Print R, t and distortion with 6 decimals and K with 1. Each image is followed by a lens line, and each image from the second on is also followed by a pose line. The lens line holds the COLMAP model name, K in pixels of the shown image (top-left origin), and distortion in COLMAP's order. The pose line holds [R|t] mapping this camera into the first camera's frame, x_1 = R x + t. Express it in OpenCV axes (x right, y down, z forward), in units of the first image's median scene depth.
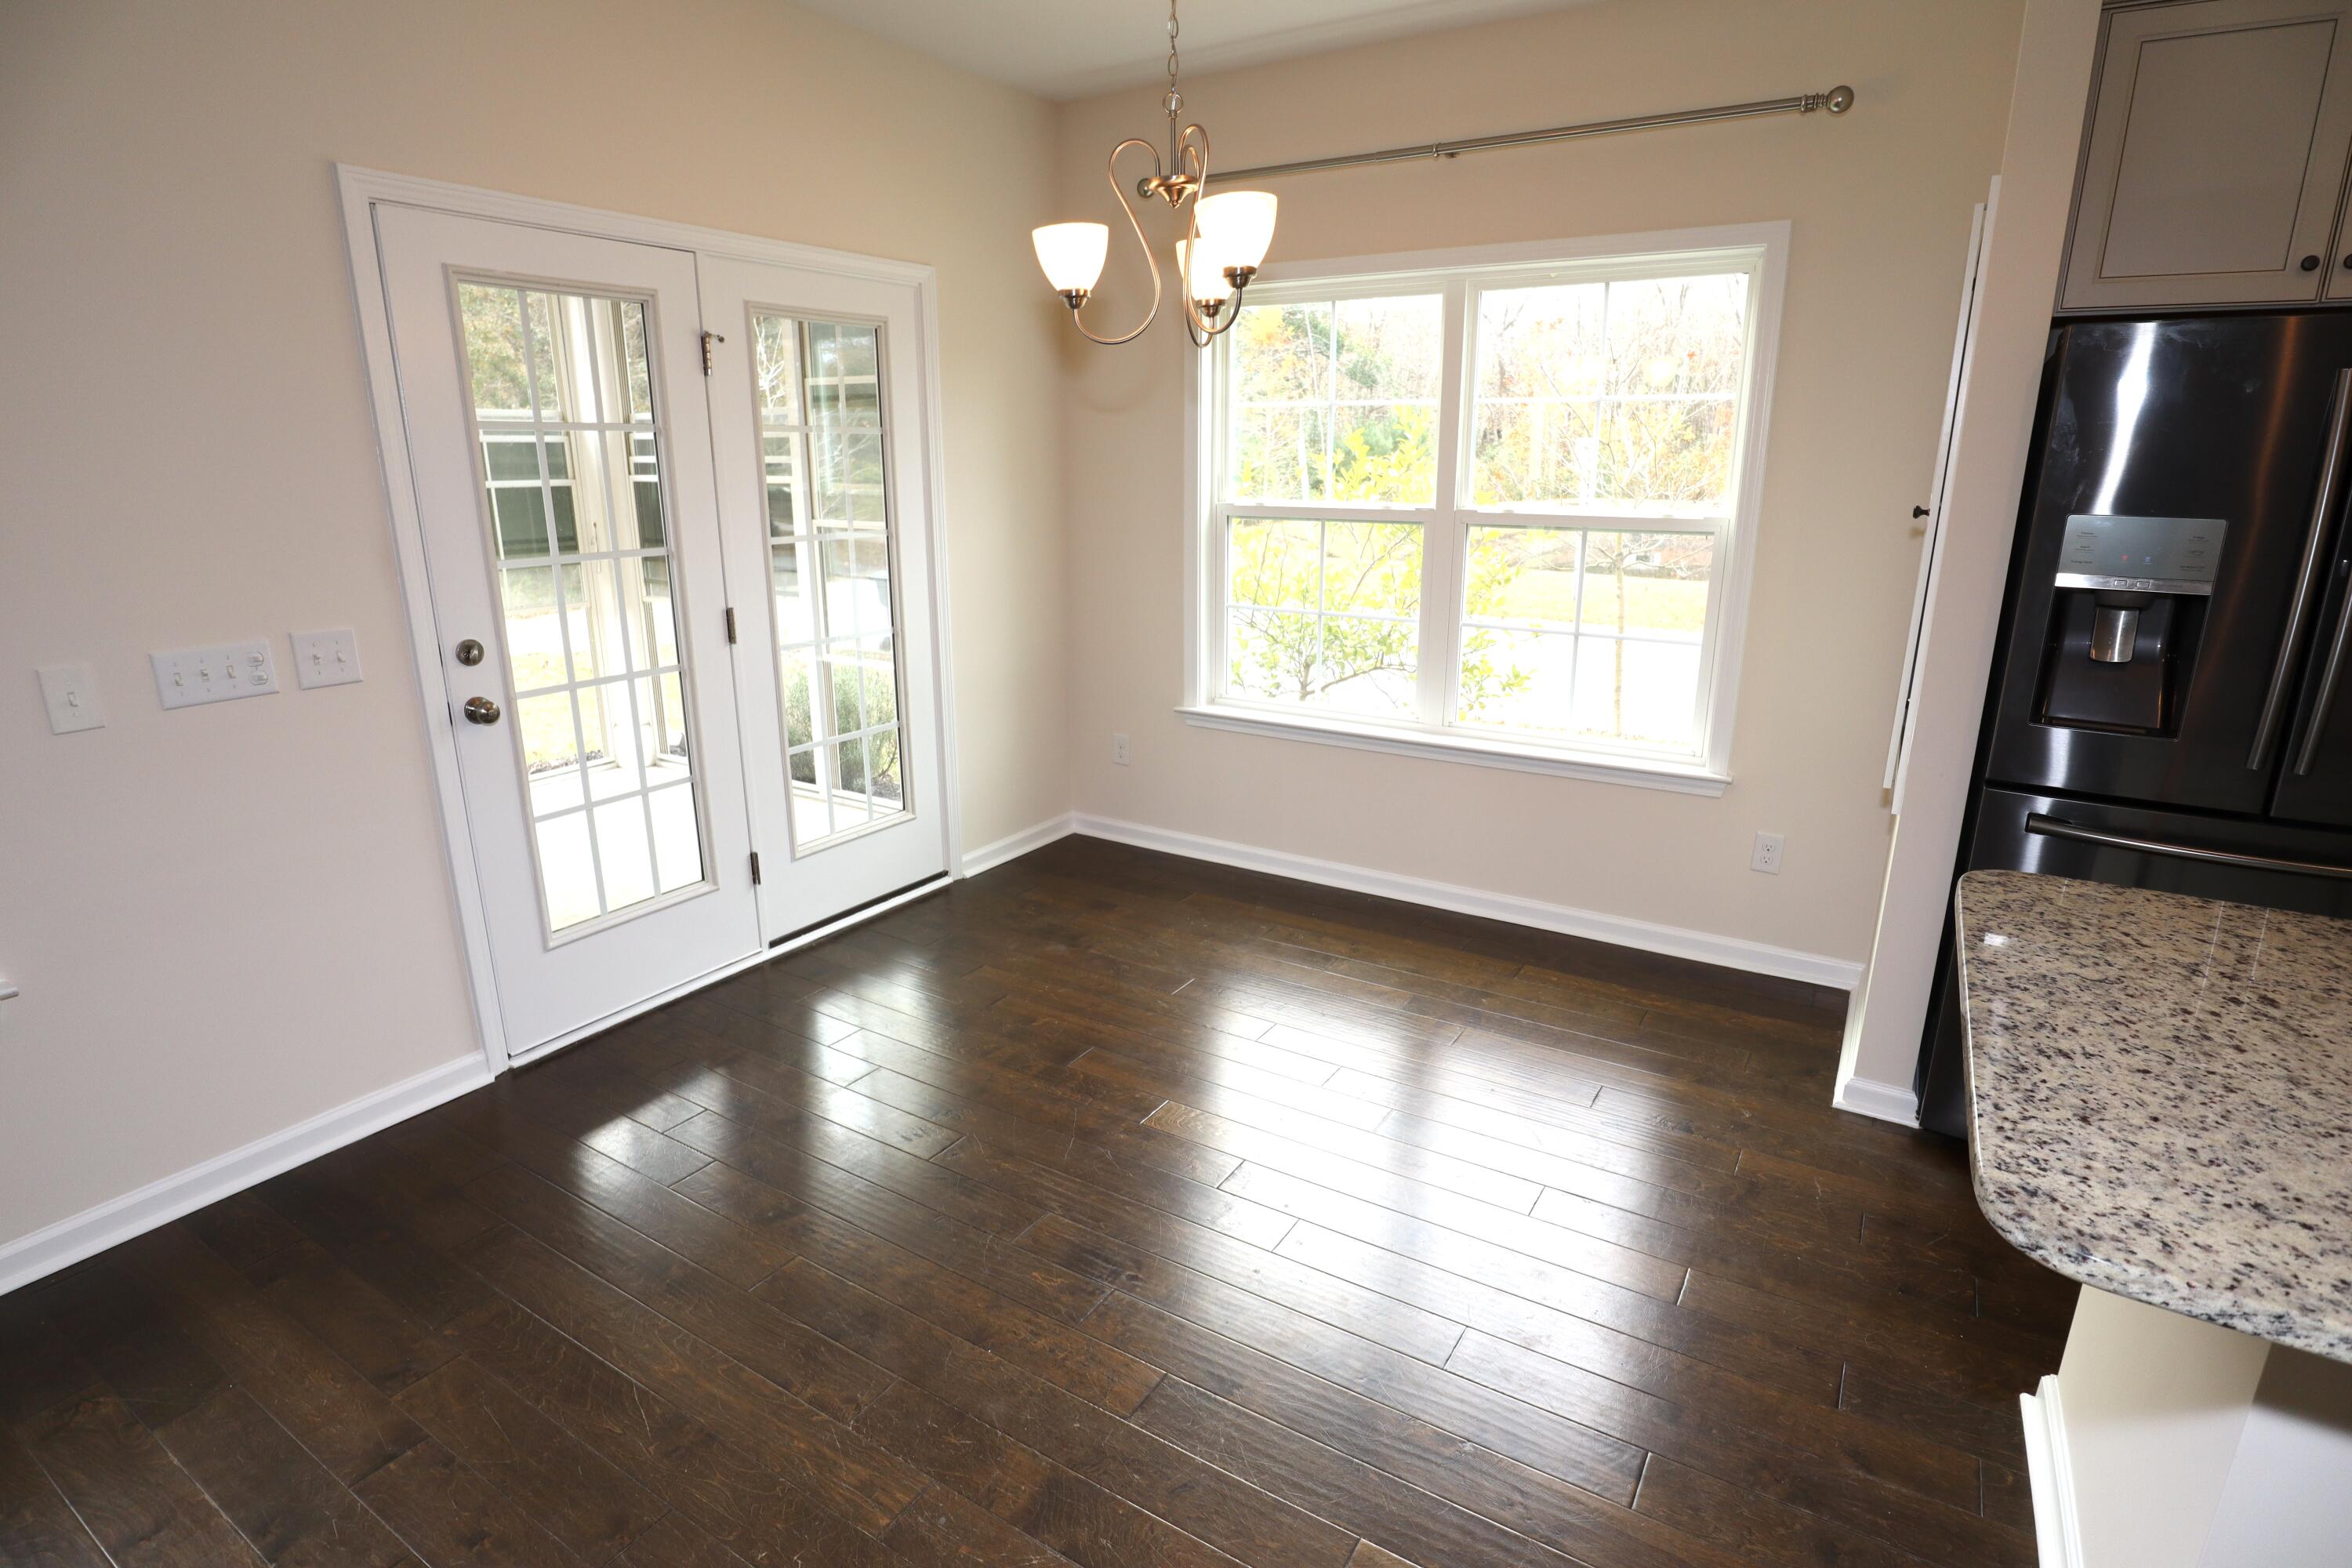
lens RADIAL K [[1170.9, 0, 1167.0], [0, 1170.9, 783.5], [0, 0, 1]] dist [-0.026667, 0.001193]
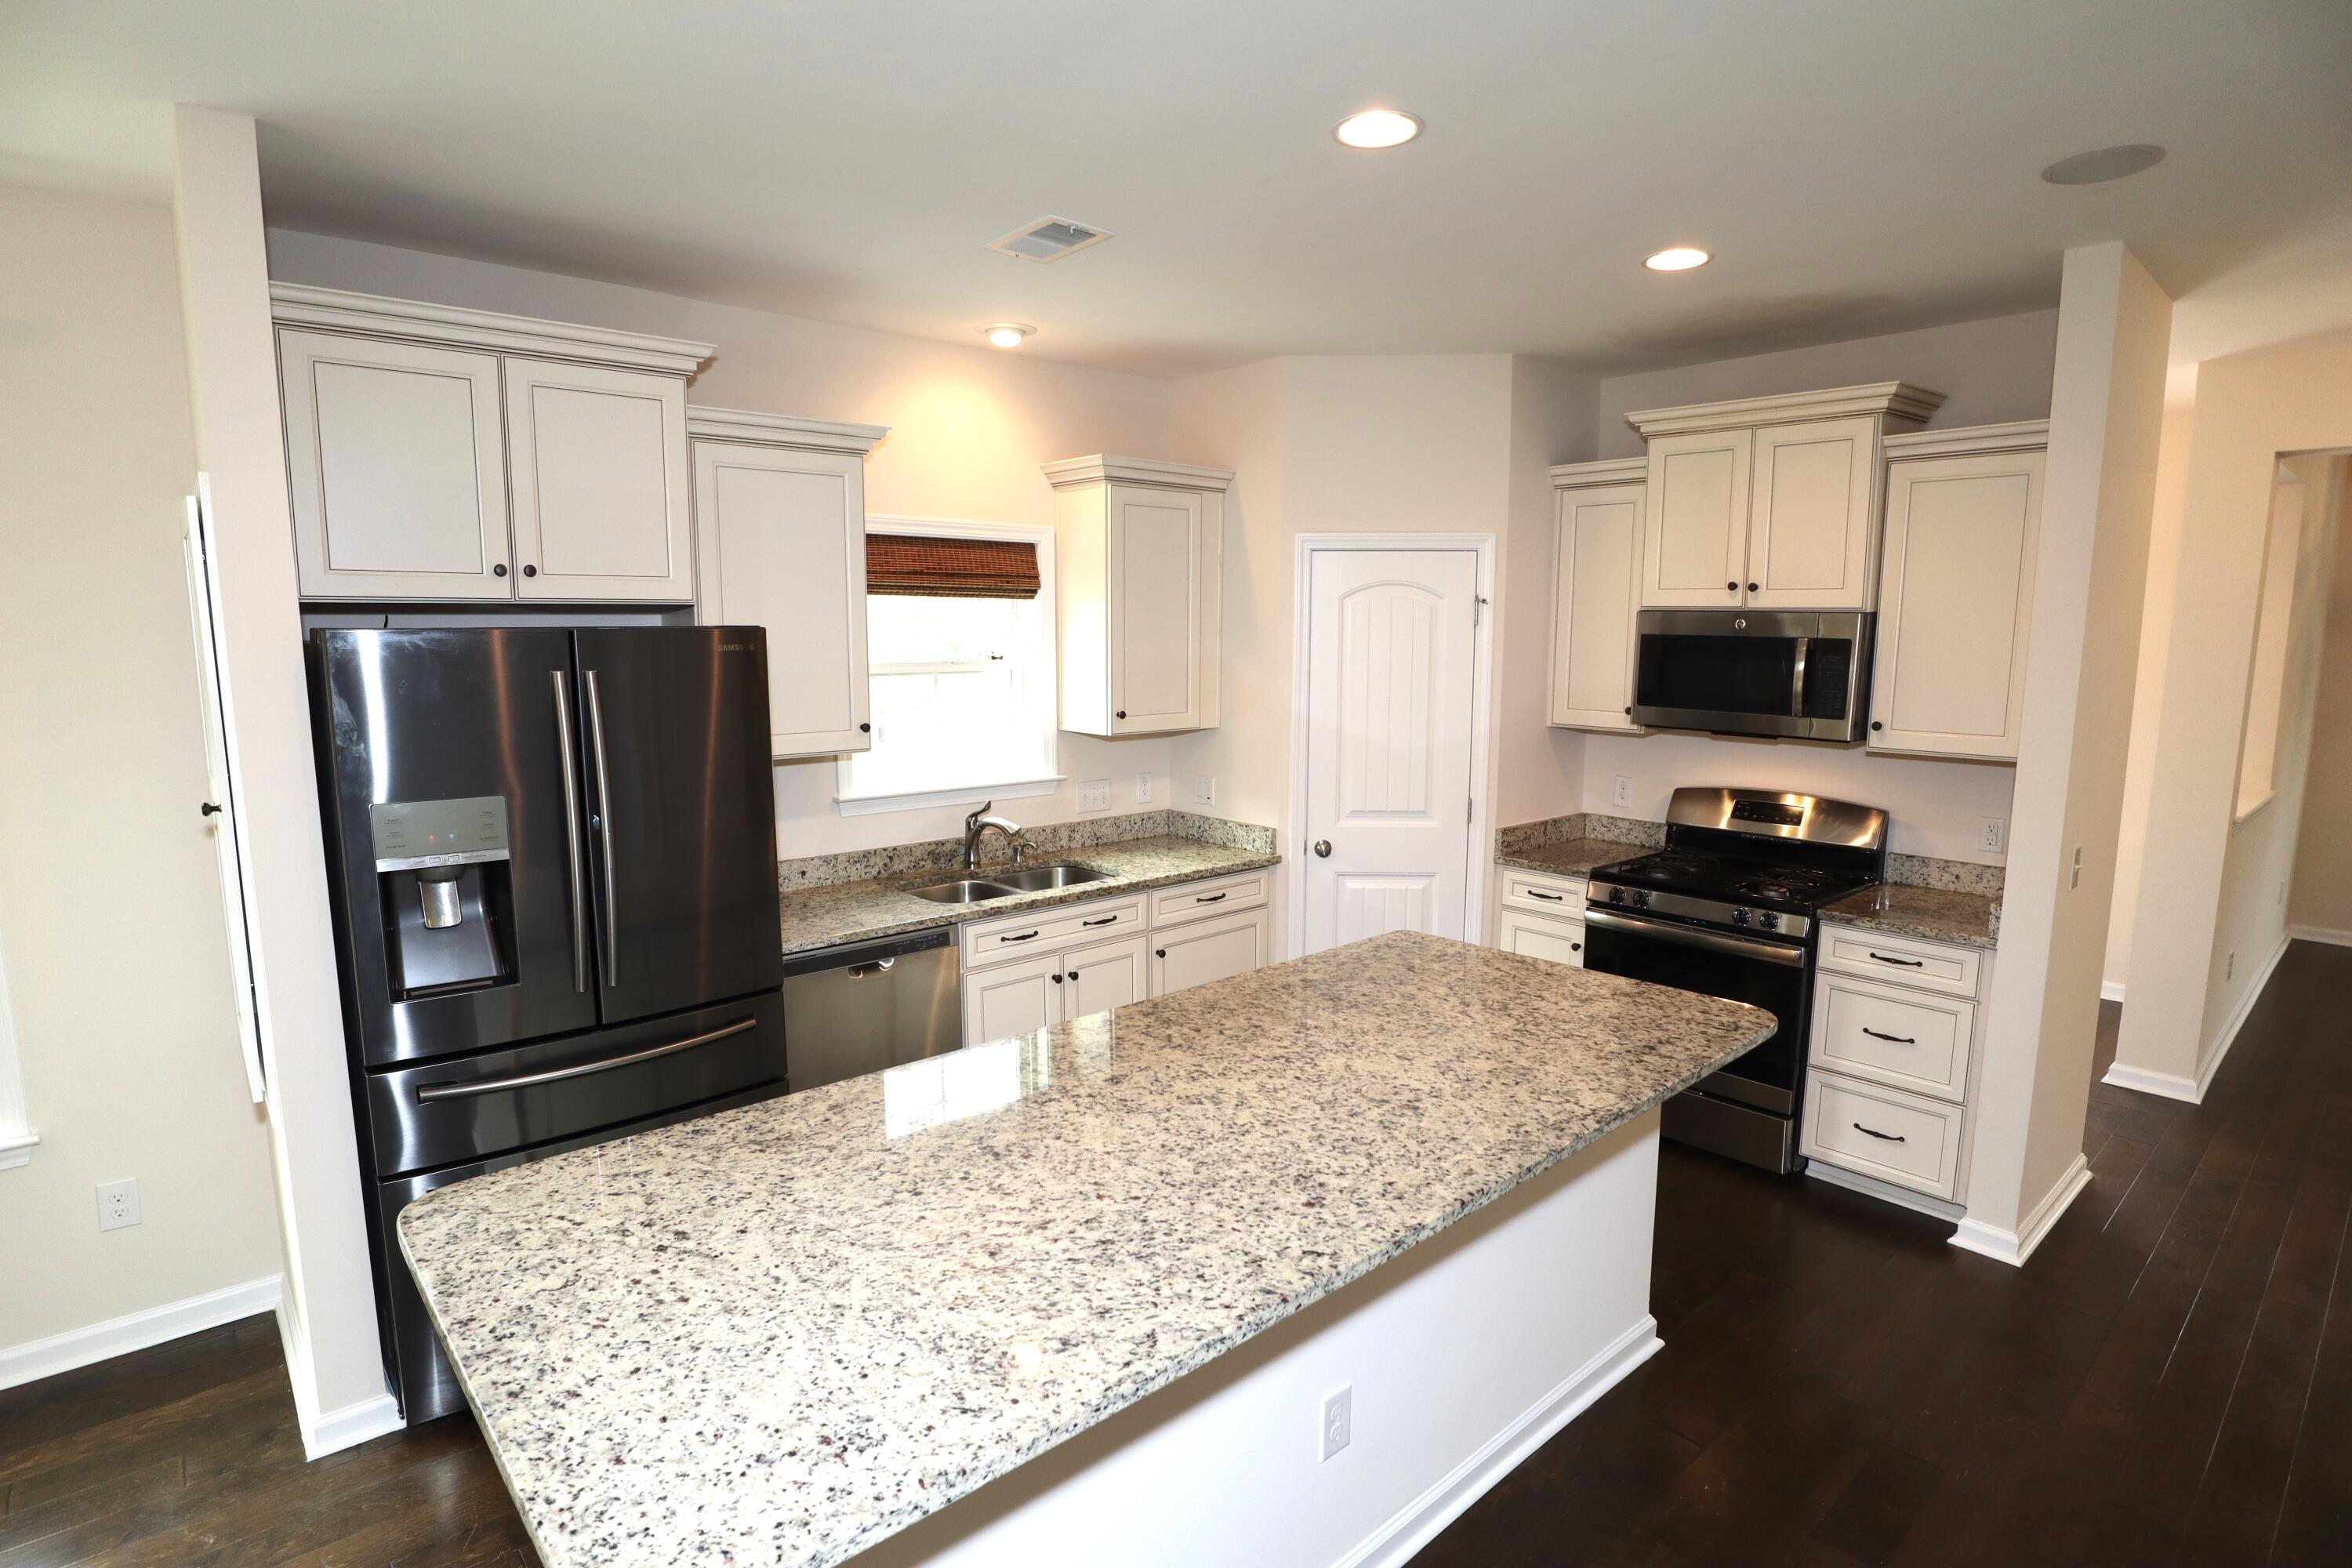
lens RADIAL K [[1170.9, 0, 1172.5], [0, 1170.9, 789.2], [0, 0, 1]] dist [-0.026667, 0.001193]
pose [[0.269562, -0.137717, 0.953085, -0.016568], [0.251865, 0.965352, 0.068254, -0.211937], [-0.929462, 0.221650, 0.294909, 0.031984]]
